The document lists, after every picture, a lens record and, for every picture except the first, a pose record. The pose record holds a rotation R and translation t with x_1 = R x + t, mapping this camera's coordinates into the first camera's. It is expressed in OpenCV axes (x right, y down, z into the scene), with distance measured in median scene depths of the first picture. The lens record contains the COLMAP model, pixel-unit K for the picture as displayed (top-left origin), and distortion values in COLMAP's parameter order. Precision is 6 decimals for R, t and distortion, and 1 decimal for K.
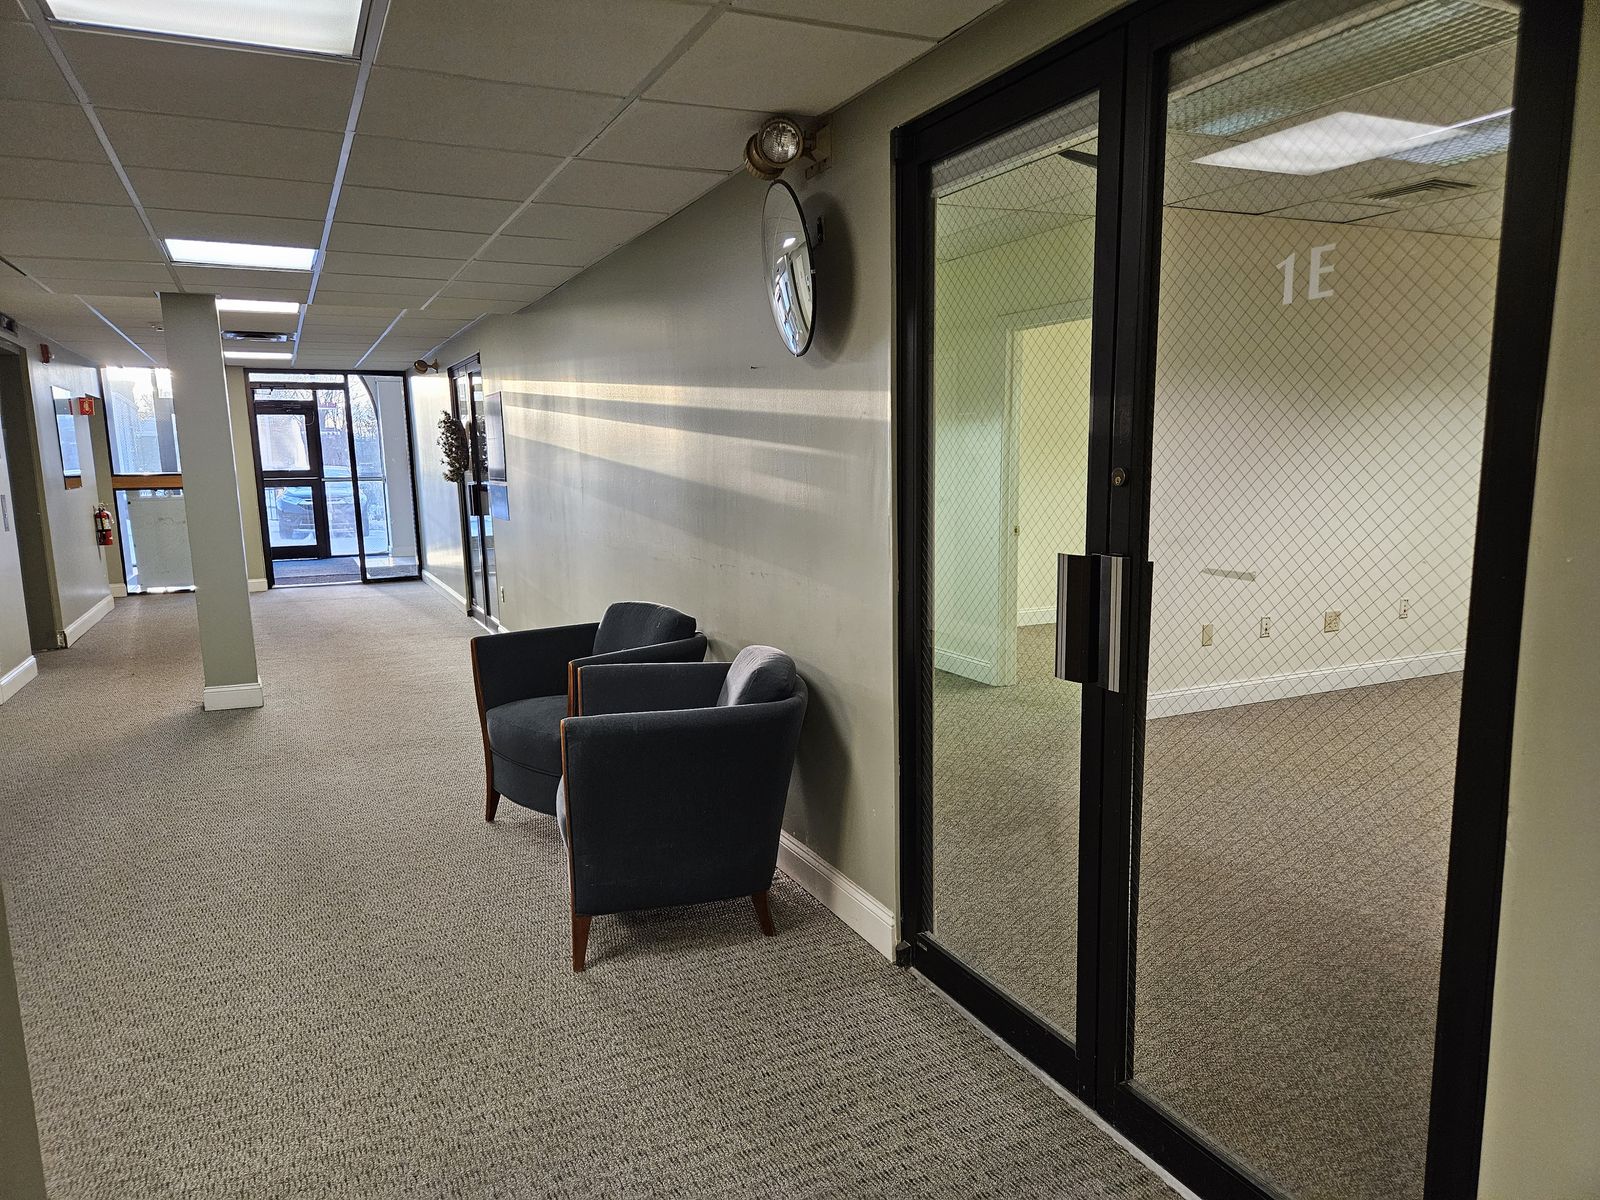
lens RADIAL K [[1073.1, 0, 789.3], [0, 1073.1, 628.9], [0, 0, 1]] dist [0.067383, -0.050392]
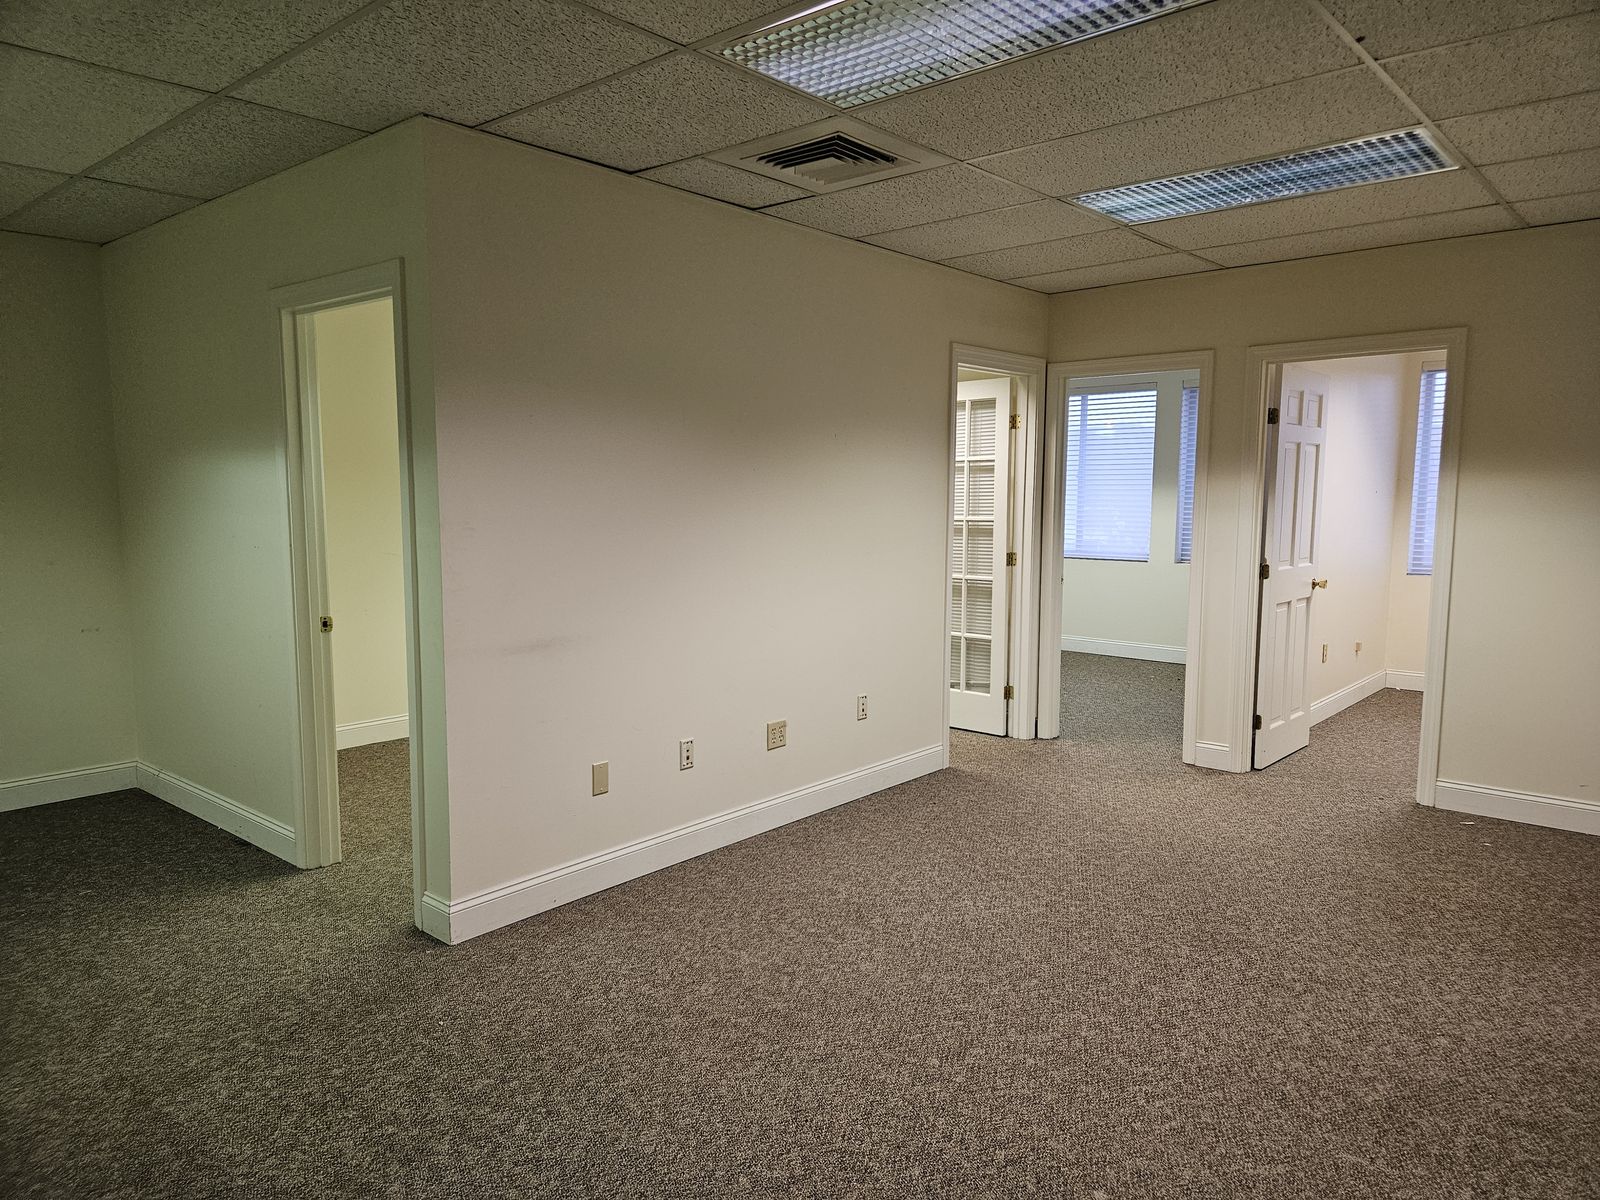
lens RADIAL K [[1073.1, 0, 798.0], [0, 1073.1, 607.6], [0, 0, 1]] dist [0.067383, -0.050392]
pose [[0.921168, -0.028416, 0.388125, 0.219442], [0.047667, 0.998060, -0.040061, -0.061669], [-0.386234, 0.055404, 0.920736, 0.295438]]
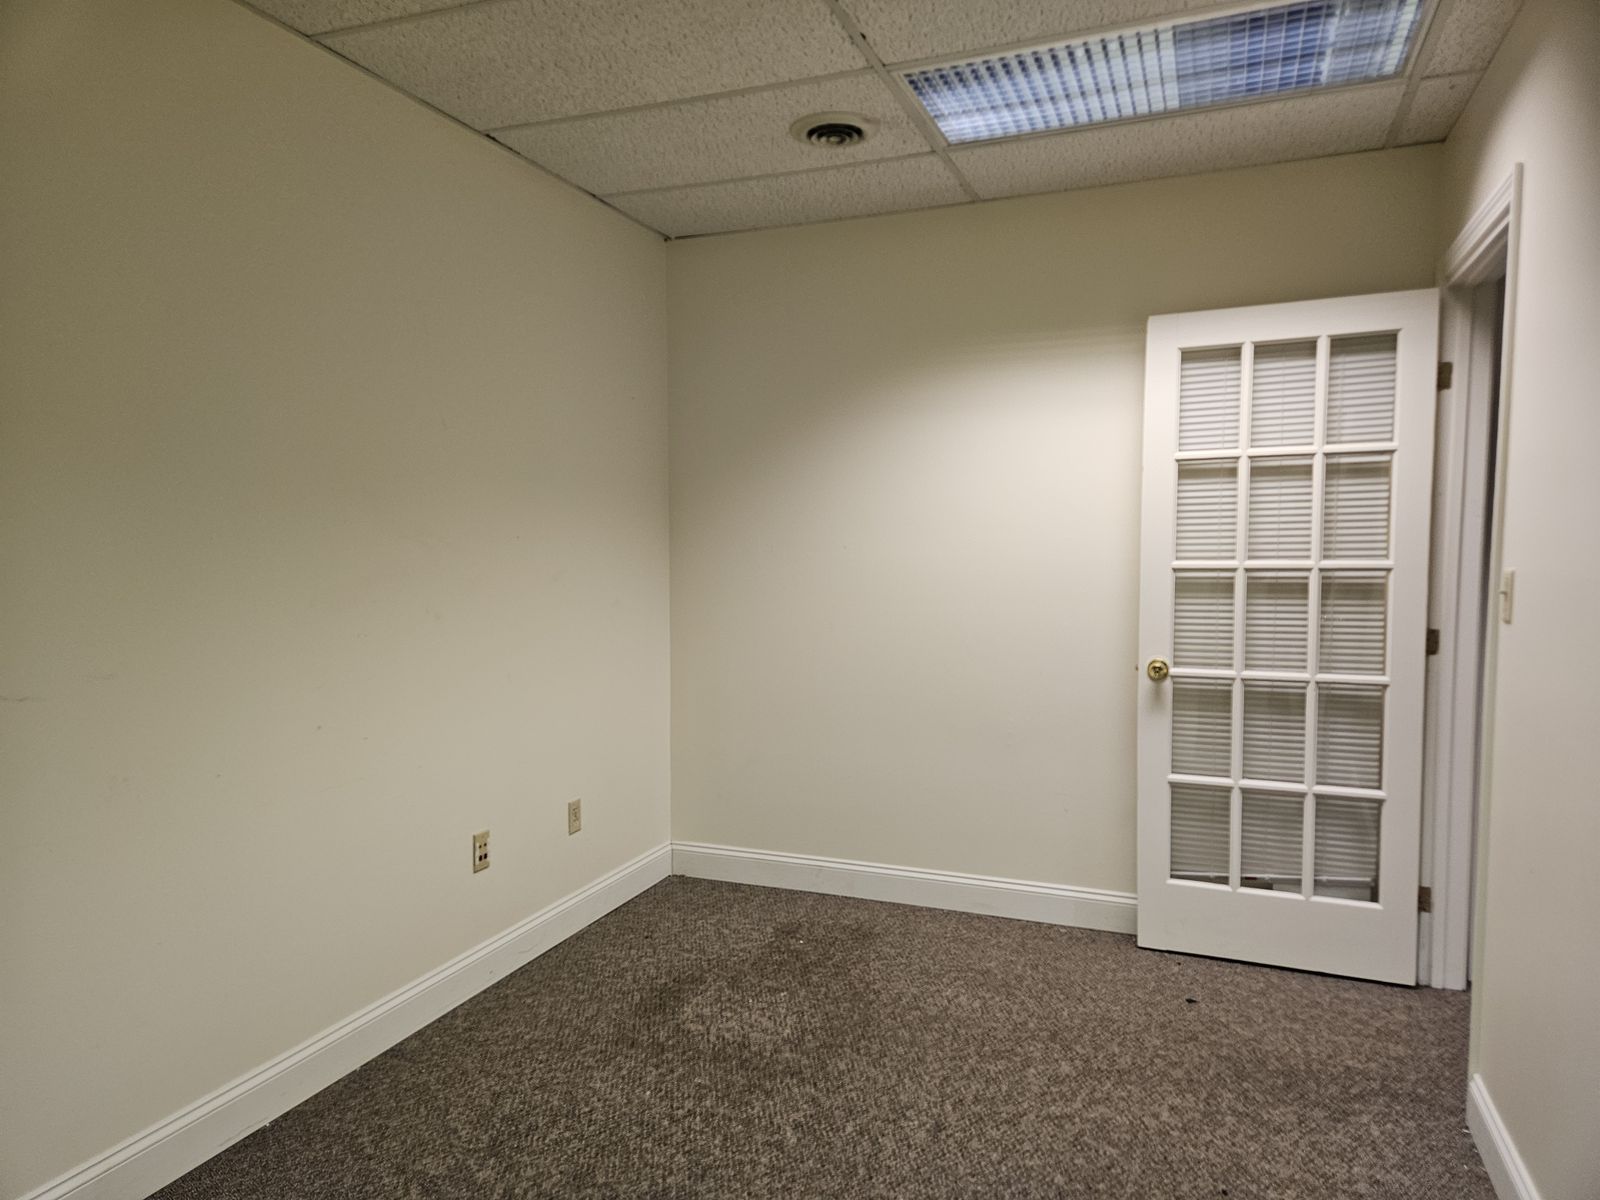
lens RADIAL K [[1073.1, 0, 794.9], [0, 1073.1, 604.1], [0, 0, 1]] dist [0.067383, -0.050392]
pose [[0.729517, -0.033196, 0.683157, 0.213049], [0.102030, 0.992927, -0.060705, -0.148723], [-0.676310, 0.113988, 0.727744, 0.917496]]
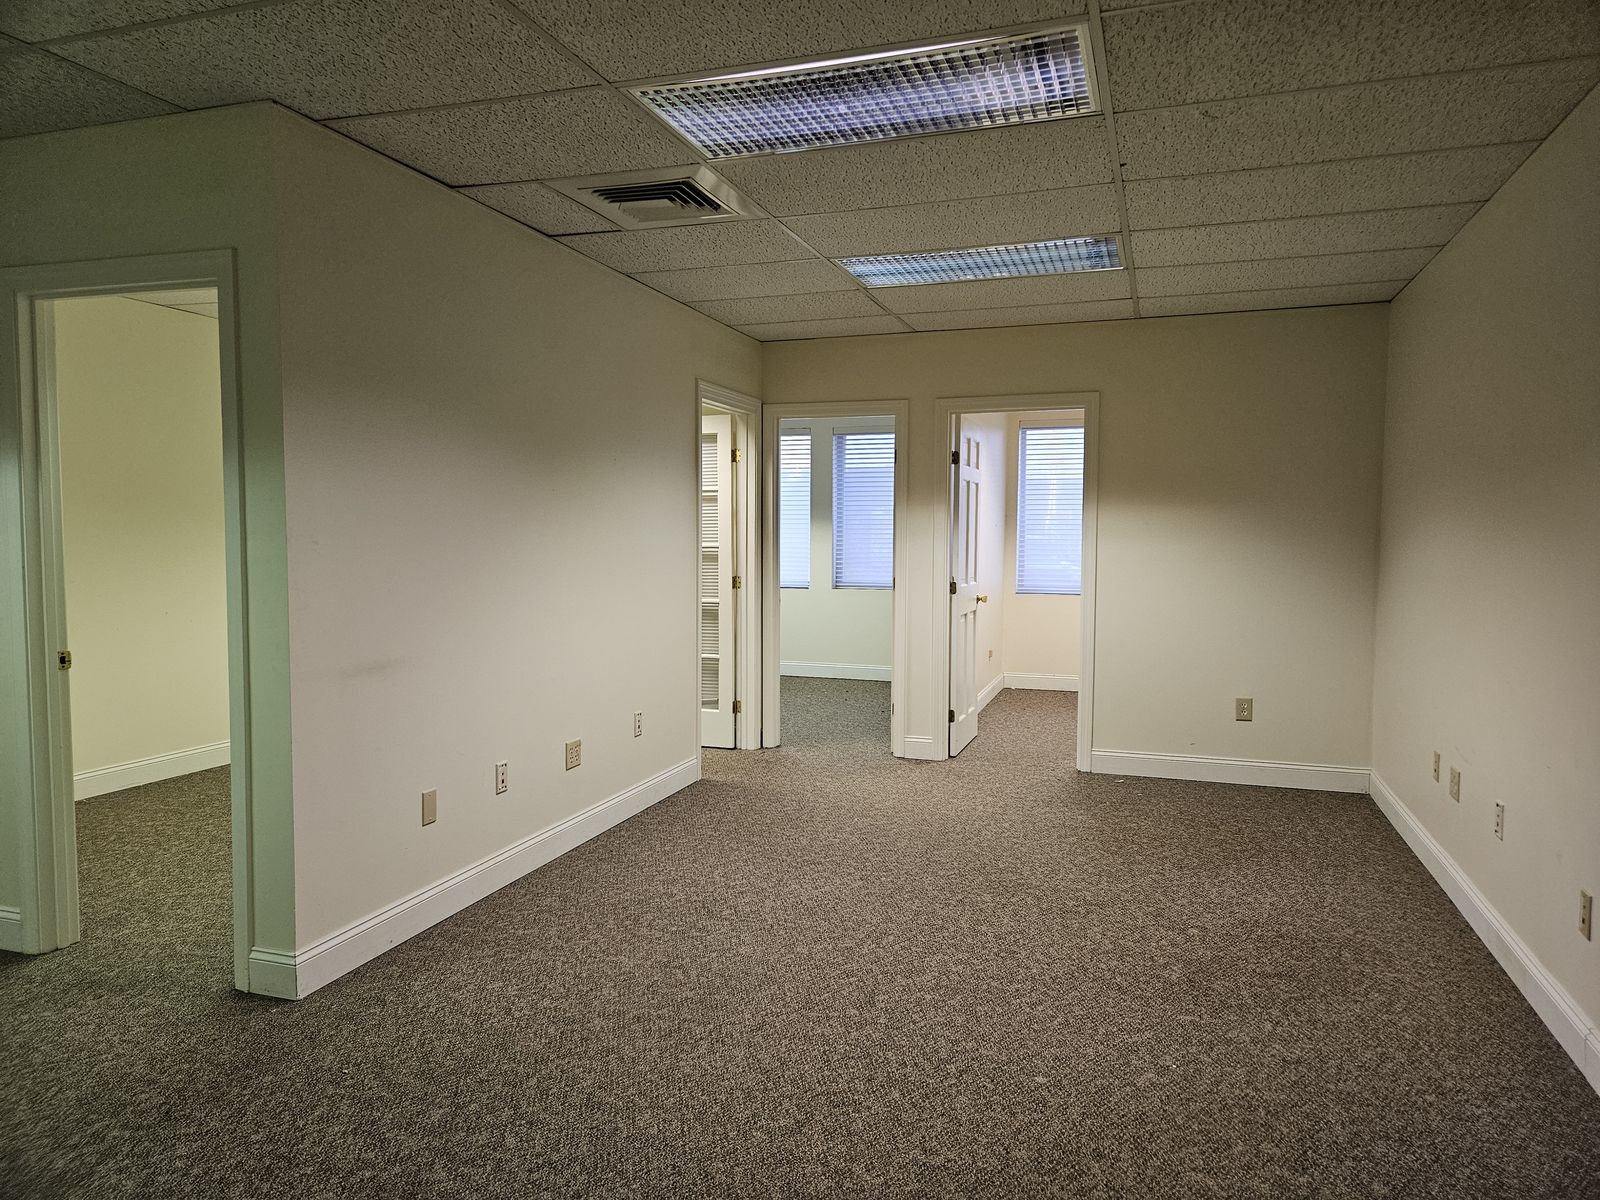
lens RADIAL K [[1073.1, 0, 795.1], [0, 1073.1, 604.1], [0, 0, 1]] dist [0.067383, -0.050392]
pose [[0.696771, -0.031007, 0.716623, 0.072082], [0.099223, 0.993627, -0.053482, -0.052891], [-0.710398, 0.108370, 0.695407, 0.346975]]
